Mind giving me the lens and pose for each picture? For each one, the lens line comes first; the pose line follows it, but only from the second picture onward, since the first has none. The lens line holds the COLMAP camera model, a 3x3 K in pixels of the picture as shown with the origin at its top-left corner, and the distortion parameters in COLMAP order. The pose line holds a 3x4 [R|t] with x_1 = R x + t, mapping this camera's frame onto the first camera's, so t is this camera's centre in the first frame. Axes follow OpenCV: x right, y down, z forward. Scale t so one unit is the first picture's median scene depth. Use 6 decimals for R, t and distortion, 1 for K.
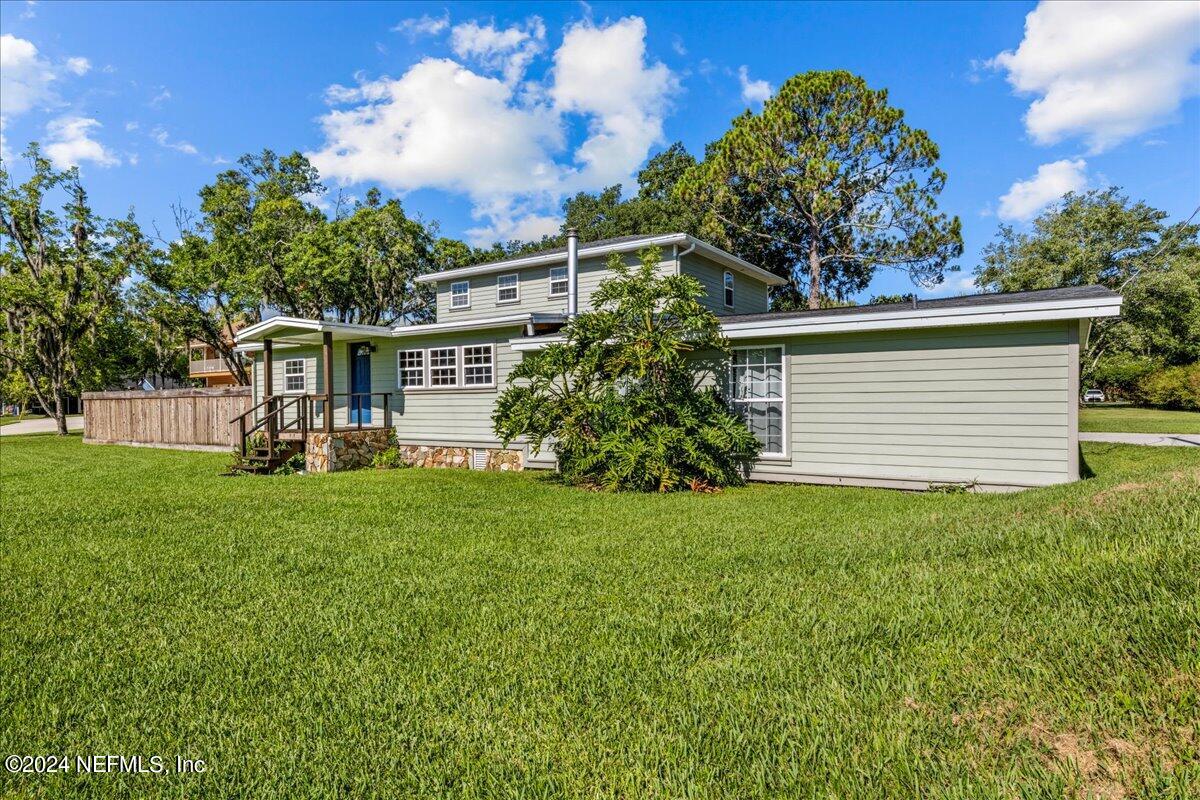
lens RADIAL K [[680.8, 0, 602.4], [0, 680.8, 405.1], [0, 0, 1]] dist [-0.002171, 0.000005]
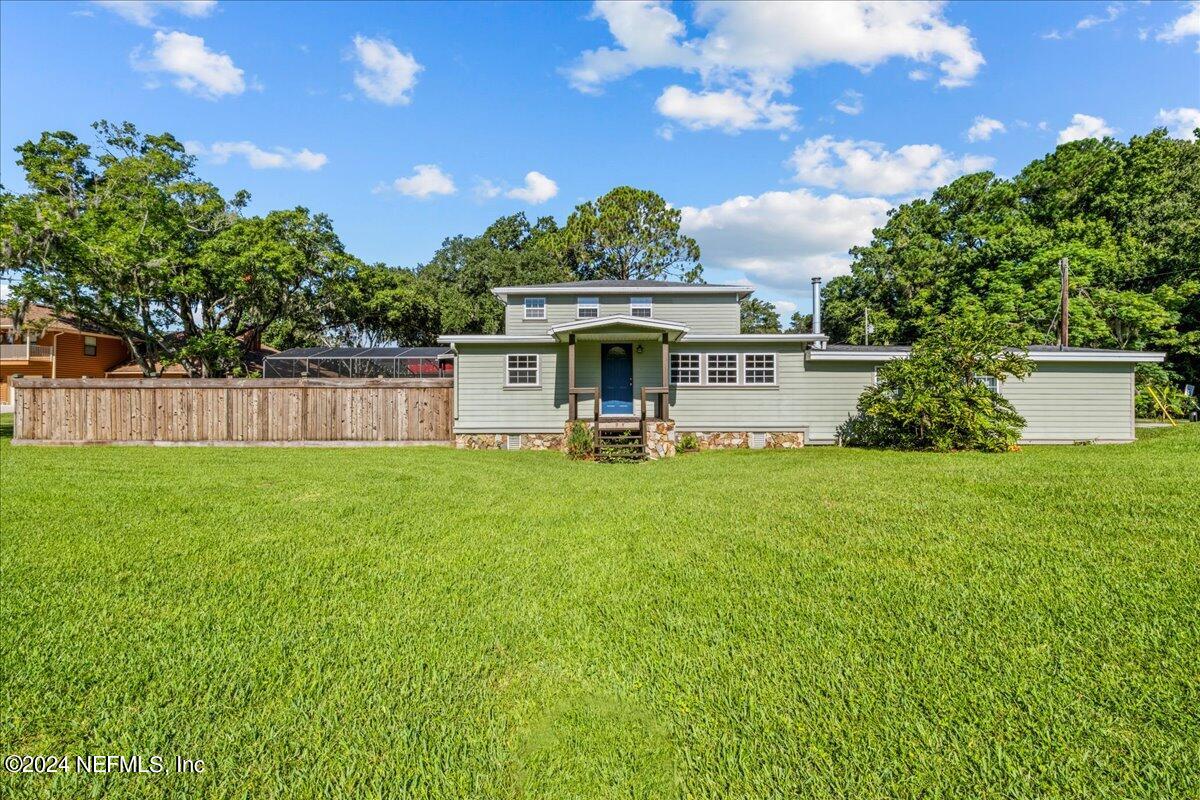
lens RADIAL K [[479.9, 0, 601.5], [0, 479.9, 401.5], [0, 0, 1]] dist [-0.007431, -0.000491]
pose [[0.842555, 0.012737, 0.538459, -0.864109], [-0.006288, 0.999885, -0.013813, 0.017809], [-0.538573, 0.008252, 0.842538, 0.354066]]
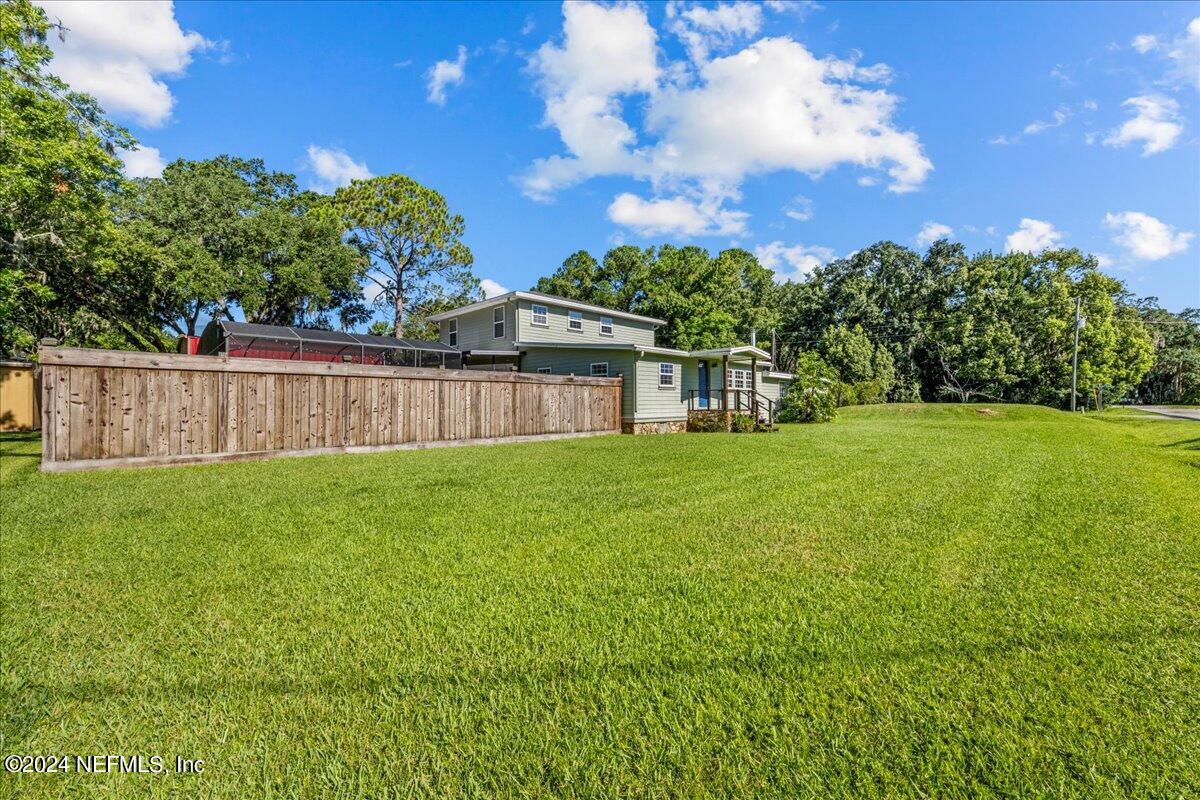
lens RADIAL K [[479.9, 0, 604.3], [0, 479.9, 402.0], [0, 0, 1]] dist [-0.007431, -0.000491]
pose [[0.185493, 0.015132, 0.982529, -1.695079], [0.004917, 0.999855, -0.016327, 0.035000], [-0.982633, 0.007860, 0.185392, 1.087055]]
